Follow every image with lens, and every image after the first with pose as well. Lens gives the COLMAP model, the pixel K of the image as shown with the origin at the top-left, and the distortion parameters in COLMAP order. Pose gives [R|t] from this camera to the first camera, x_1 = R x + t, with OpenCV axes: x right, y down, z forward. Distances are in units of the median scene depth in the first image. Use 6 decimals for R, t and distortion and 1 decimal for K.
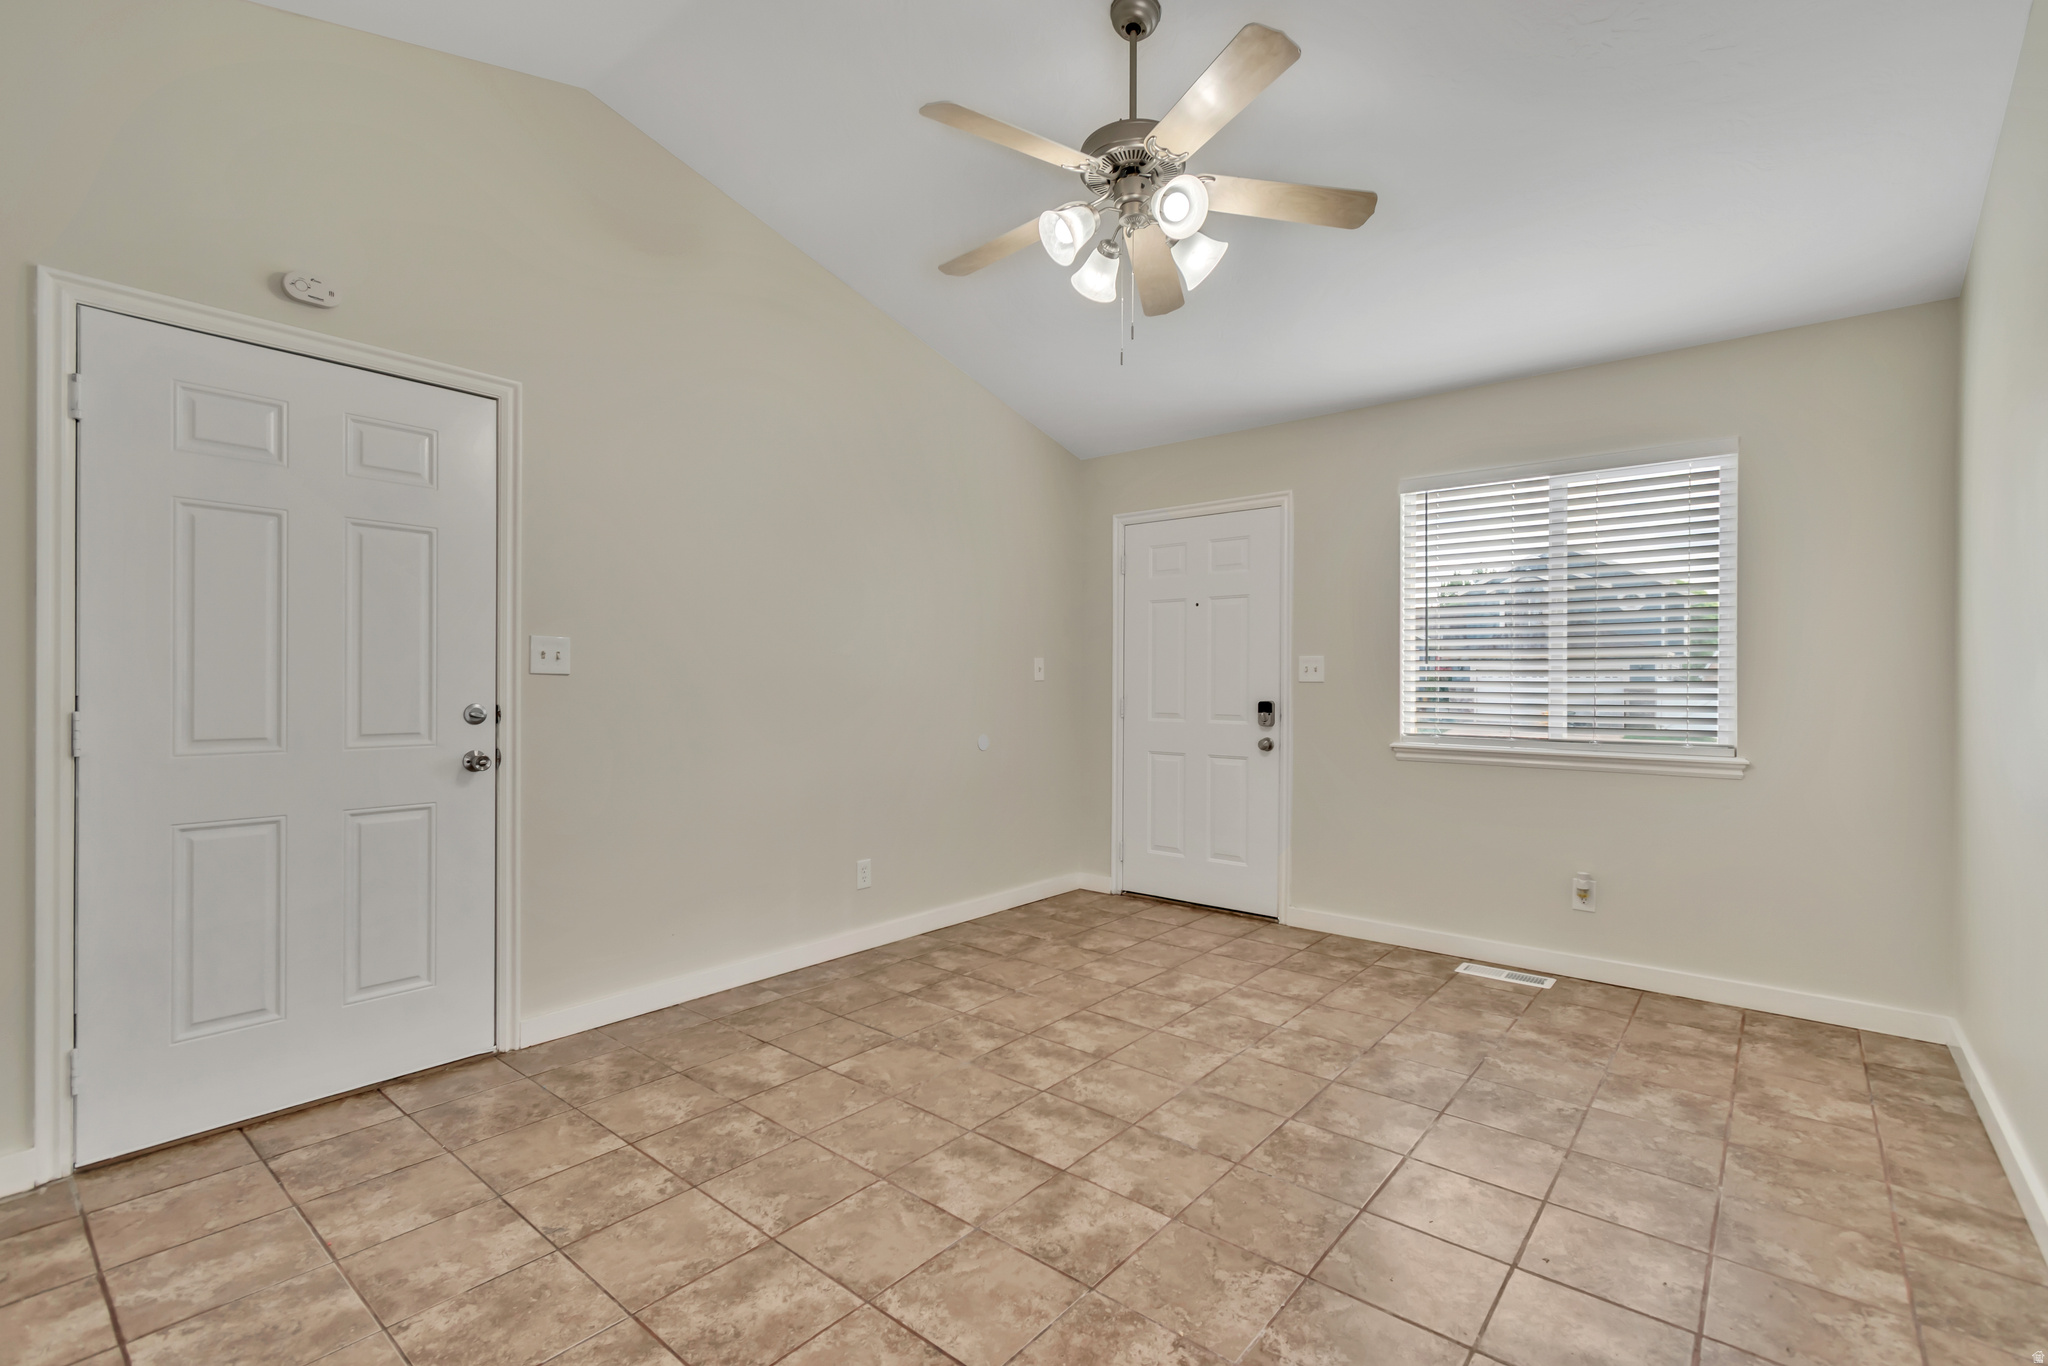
lens RADIAL K [[923.6, 0, 1028.0], [0, 923.6, 690.9], [0, 0, 1]] dist [0.003780, -0.000601]
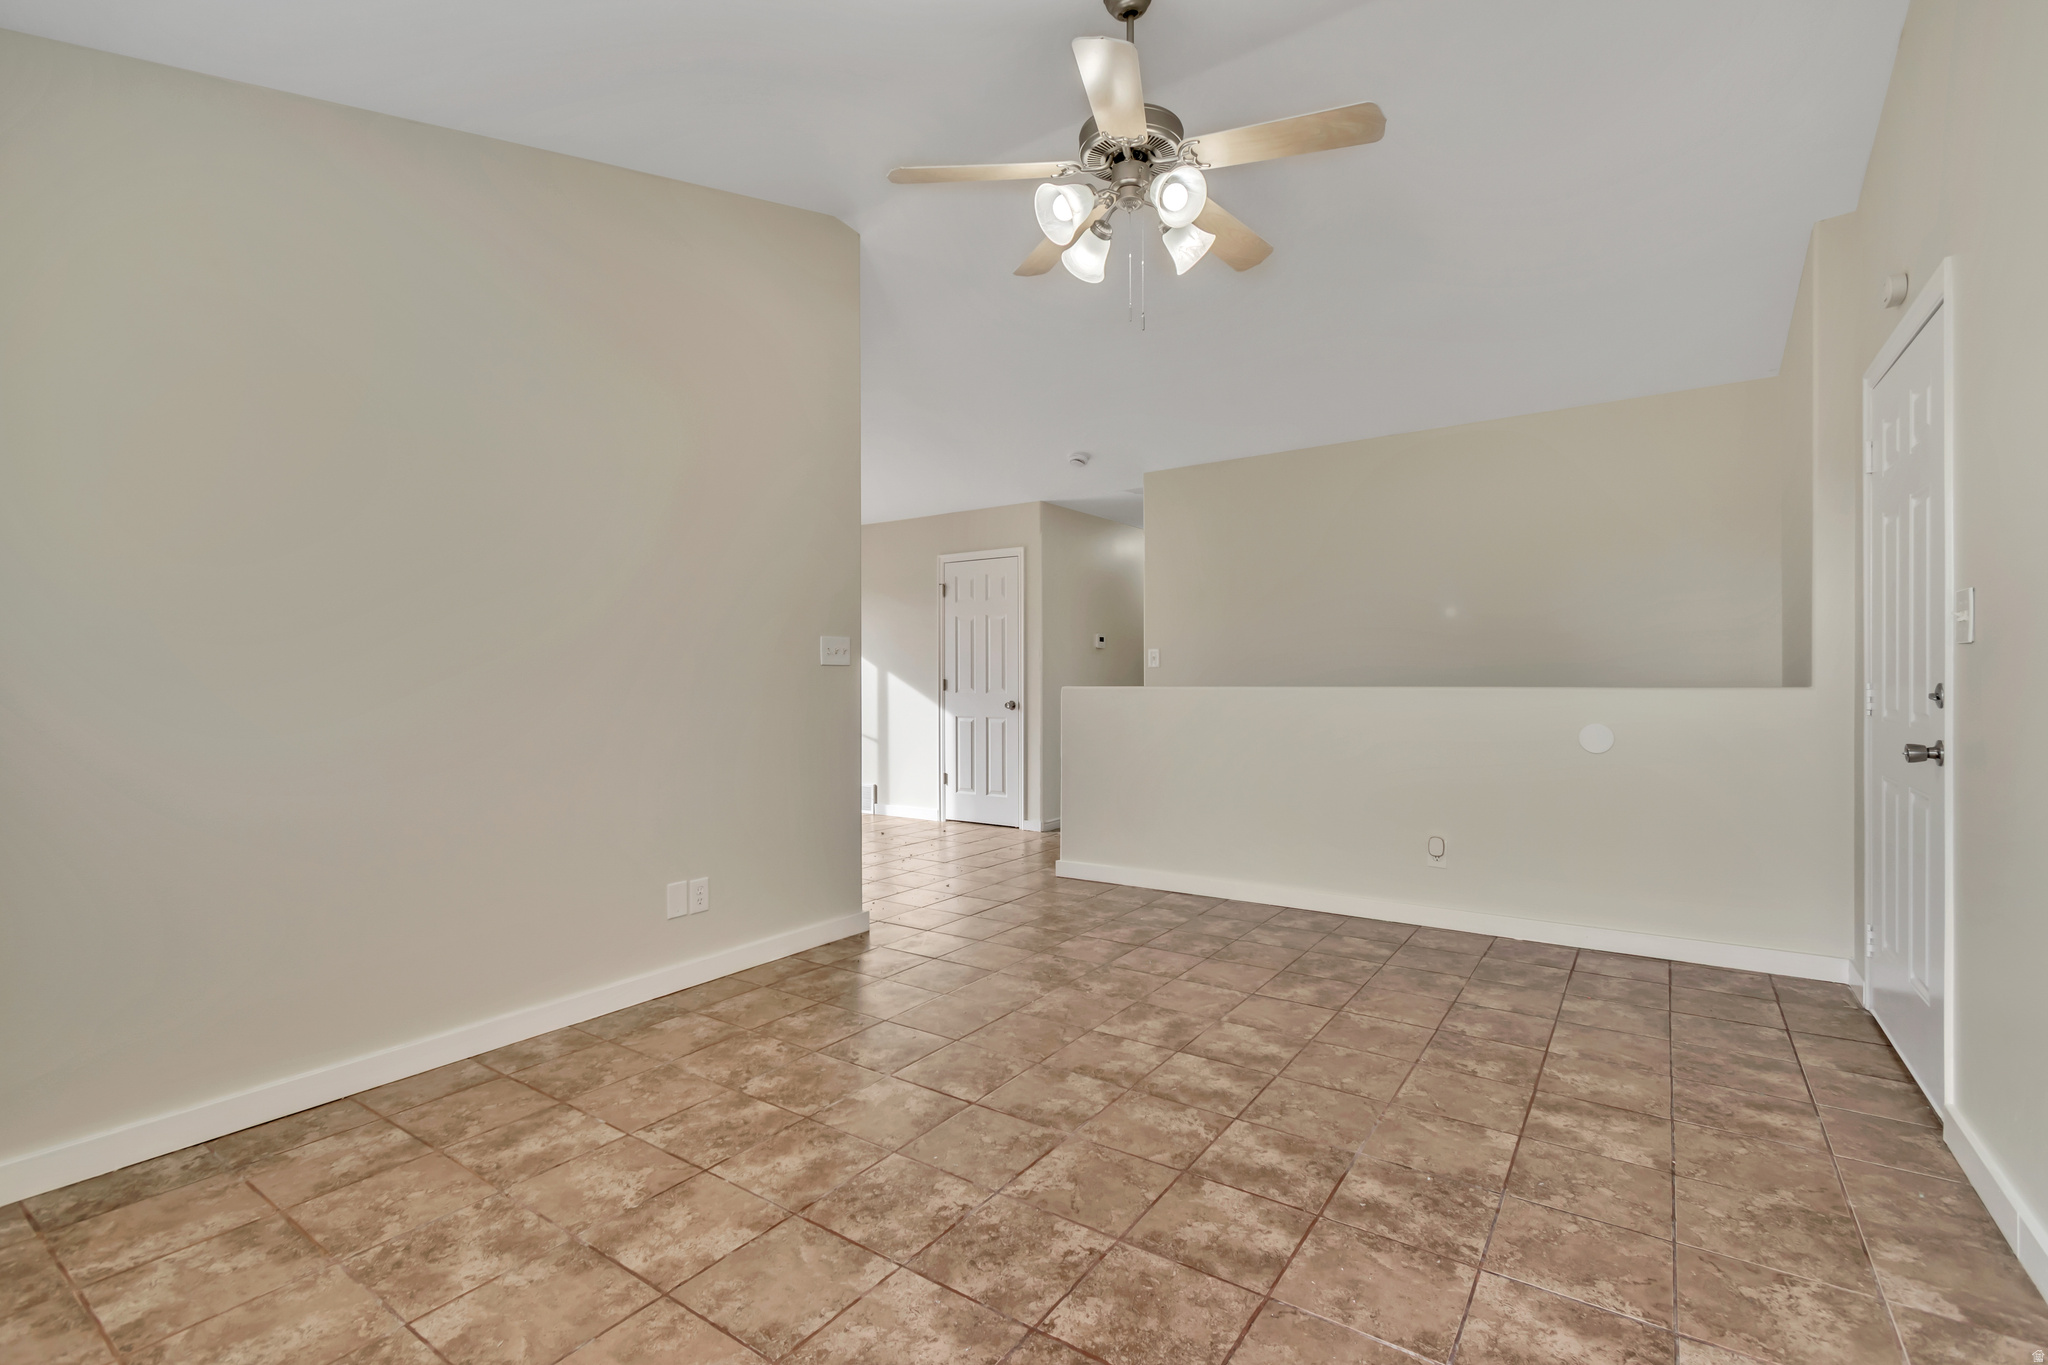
lens RADIAL K [[923.6, 0, 1023.6], [0, 923.6, 674.0], [0, 0, 1]] dist [0.003780, -0.000601]
pose [[-0.996808, 0.000398, -0.079831, 0.291296], [0.000219, 0.999997, 0.002248, 0.003642], [0.079831, 0.002223, -0.996806, 1.873745]]
